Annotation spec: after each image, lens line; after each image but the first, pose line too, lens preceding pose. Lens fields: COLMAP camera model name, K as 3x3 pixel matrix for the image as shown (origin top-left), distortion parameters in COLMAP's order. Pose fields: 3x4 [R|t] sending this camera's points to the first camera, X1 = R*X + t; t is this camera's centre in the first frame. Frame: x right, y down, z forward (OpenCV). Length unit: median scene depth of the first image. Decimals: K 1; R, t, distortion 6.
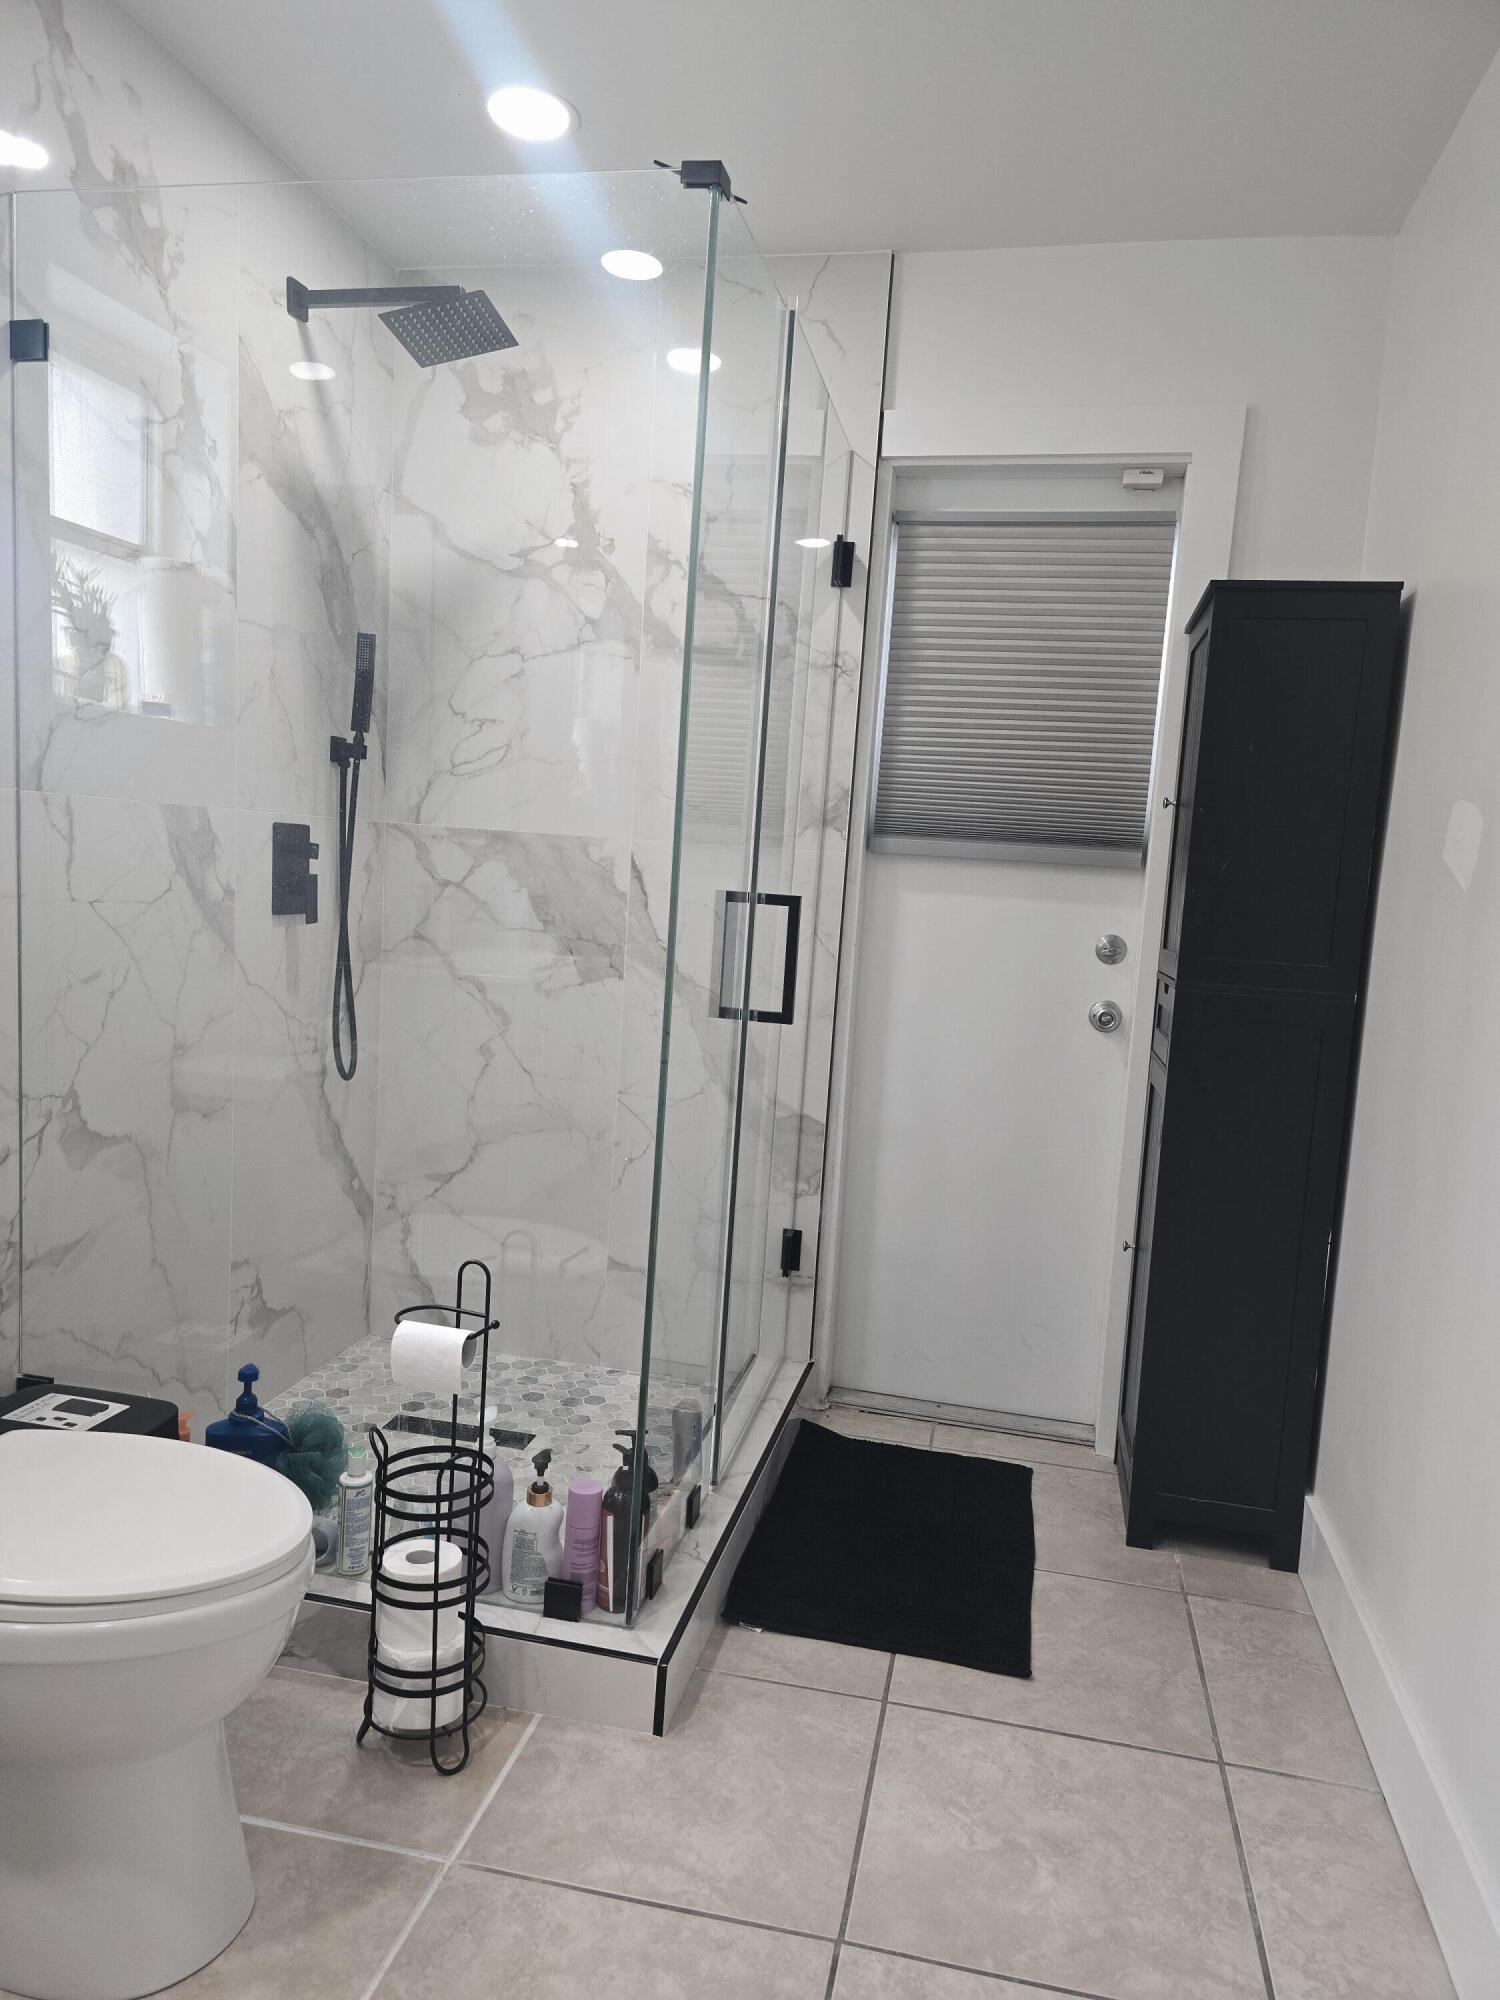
lens RADIAL K [[1349.7, 0, 752.6], [0, 1349.7, 999.1], [0, 0, 1]] dist [0.056605, -0.060456]
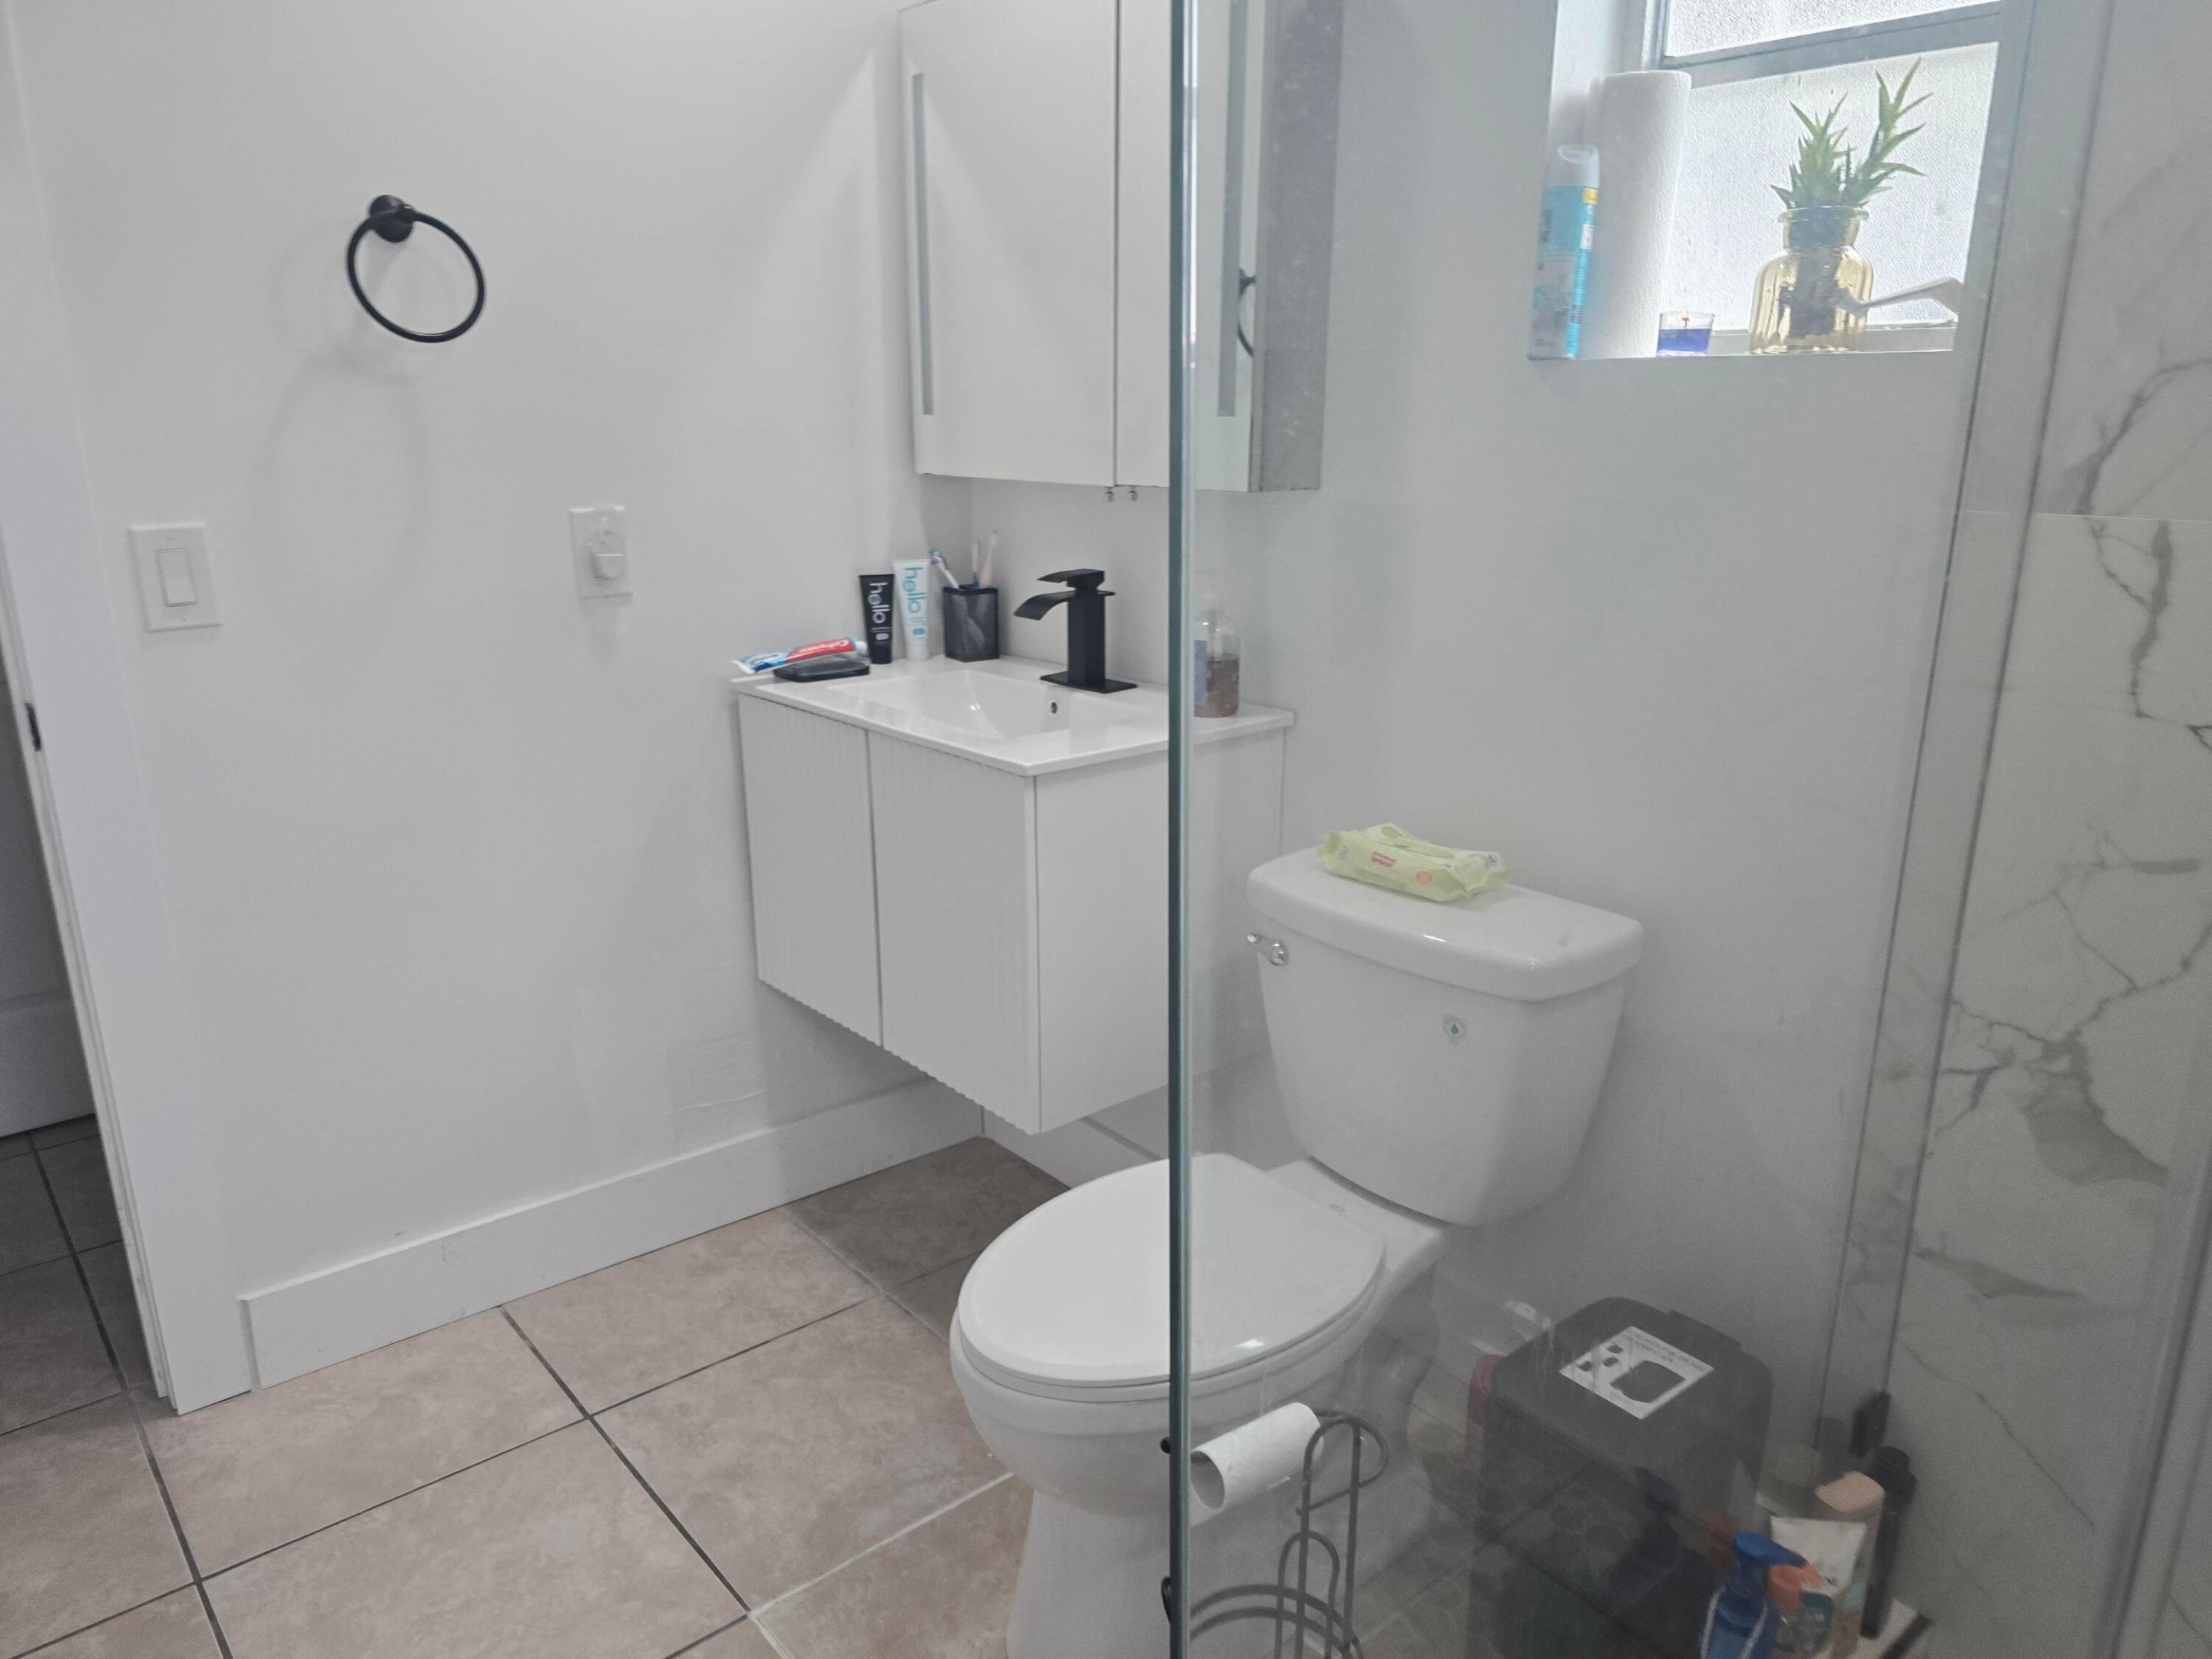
lens RADIAL K [[1492.7, 0, 1106.6], [0, 1492.7, 844.5], [0, 0, 1]] dist [0.056605, -0.060456]
pose [[-0.604335, 0.158584, -0.780788, 0.233082], [-0.116047, 0.952019, 0.283183, -0.147403], [0.788234, 0.261746, -0.556935, 1.030876]]
